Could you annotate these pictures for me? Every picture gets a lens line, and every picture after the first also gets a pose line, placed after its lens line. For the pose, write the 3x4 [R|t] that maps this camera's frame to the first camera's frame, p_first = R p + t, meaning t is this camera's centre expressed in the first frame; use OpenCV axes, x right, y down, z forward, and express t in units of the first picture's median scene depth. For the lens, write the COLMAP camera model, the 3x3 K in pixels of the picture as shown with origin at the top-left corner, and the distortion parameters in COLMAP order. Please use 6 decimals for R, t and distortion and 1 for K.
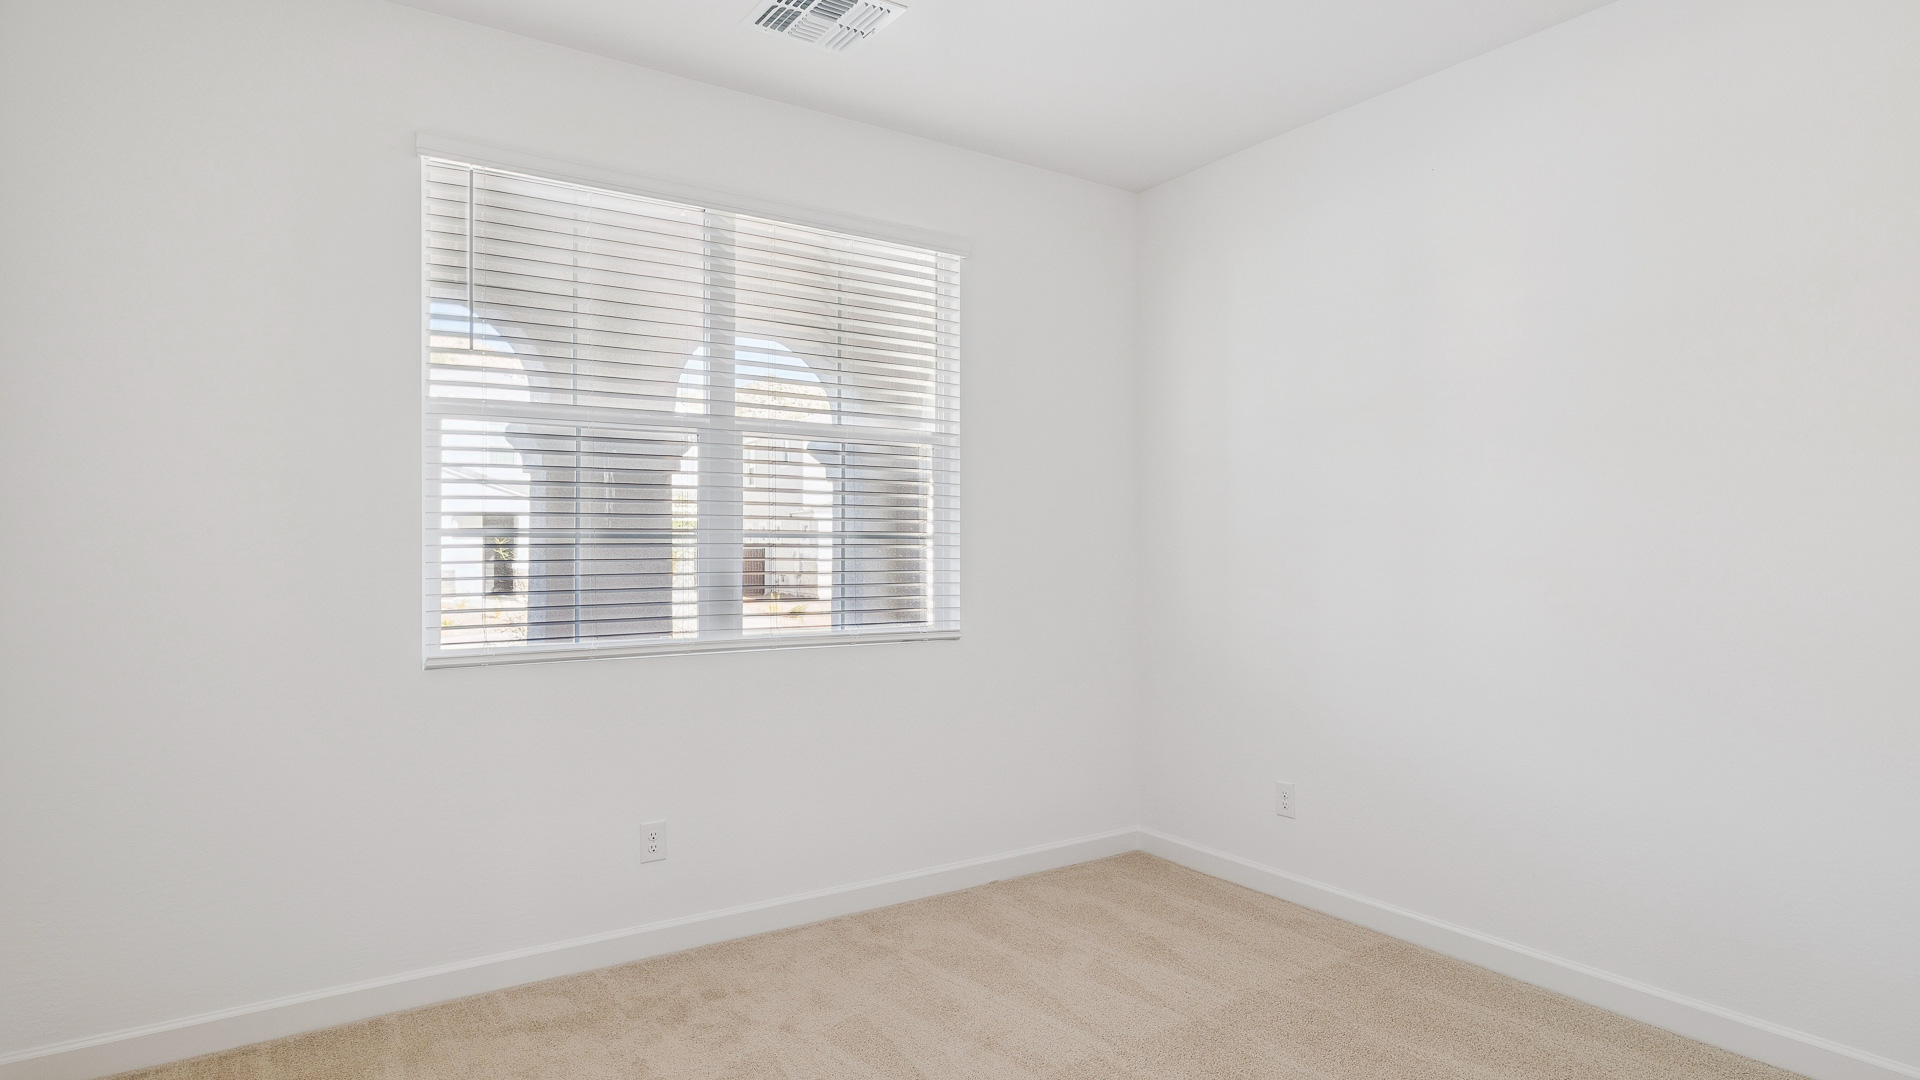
lens RADIAL K [[1074.8, 0, 929.9], [0, 1074.8, 532.1], [0, 0, 1]] dist [-0.003058, 0.001450]
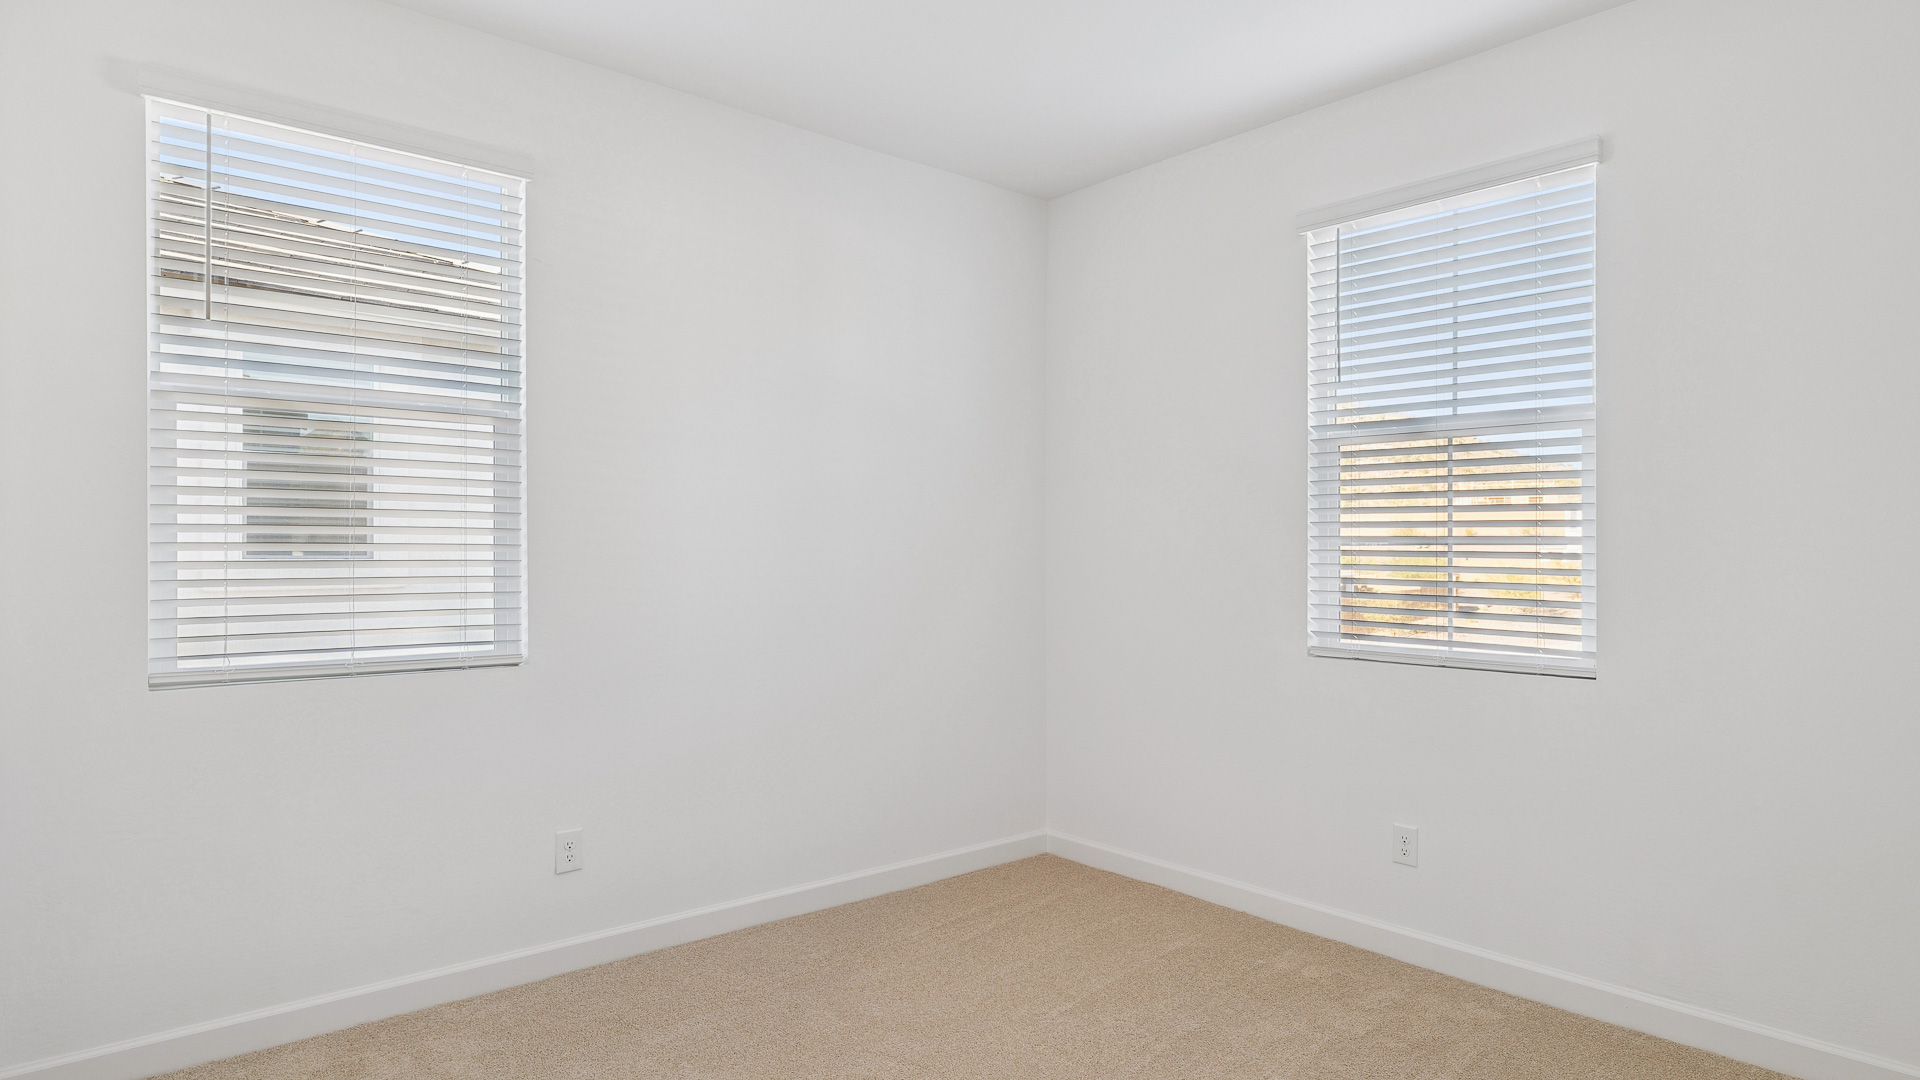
lens RADIAL K [[1074.8, 0, 967.0], [0, 1074.8, 541.4], [0, 0, 1]] dist [-0.003058, 0.001450]
pose [[0.995084, 0.006327, 0.098828, 0.102742], [-0.006934, 0.999959, 0.005806, 0.000288], [-0.098787, -0.006463, 0.995088, 0.071212]]
